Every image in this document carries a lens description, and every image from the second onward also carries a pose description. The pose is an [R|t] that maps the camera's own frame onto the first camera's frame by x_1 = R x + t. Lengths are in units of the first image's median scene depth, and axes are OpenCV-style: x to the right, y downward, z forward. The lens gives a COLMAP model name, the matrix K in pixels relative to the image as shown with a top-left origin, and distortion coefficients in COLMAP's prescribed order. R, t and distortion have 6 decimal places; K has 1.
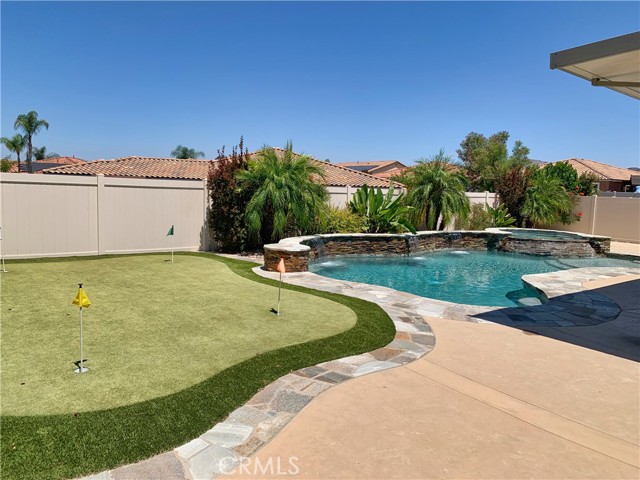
lens RADIAL K [[479.4, 0, 309.6], [0, 479.4, 228.0], [0, 0, 1]] dist [0.042354, -0.052206]
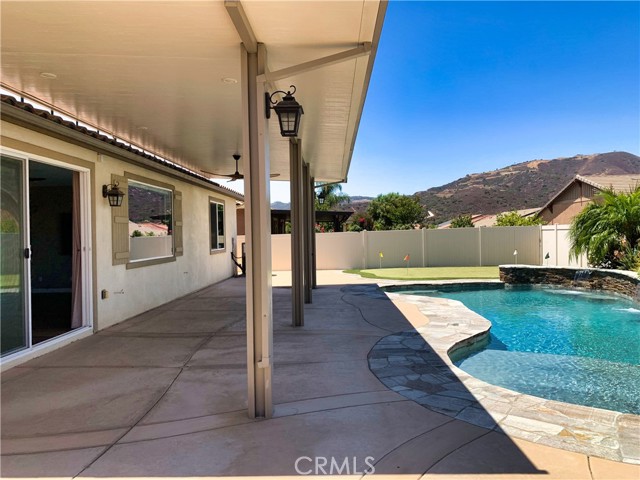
lens RADIAL K [[479.4, 0, 316.1], [0, 479.4, 241.7], [0, 0, 1]] dist [0.042354, -0.052206]
pose [[-0.632596, -0.010325, -0.774413, 1.011213], [-0.064678, 0.997123, 0.039538, -0.037626], [0.771777, 0.075099, -0.631443, 0.967500]]
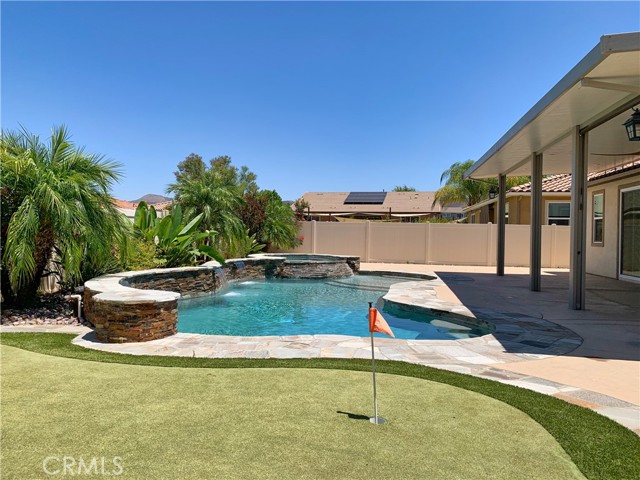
lens RADIAL K [[479.4, 0, 322.3], [0, 479.4, 245.8], [0, 0, 1]] dist [0.042354, -0.052206]
pose [[0.727394, -0.042887, 0.684879, -0.184130], [0.065924, 0.997796, -0.007534, -0.001540], [-0.683046, 0.050630, 0.728618, 0.273452]]
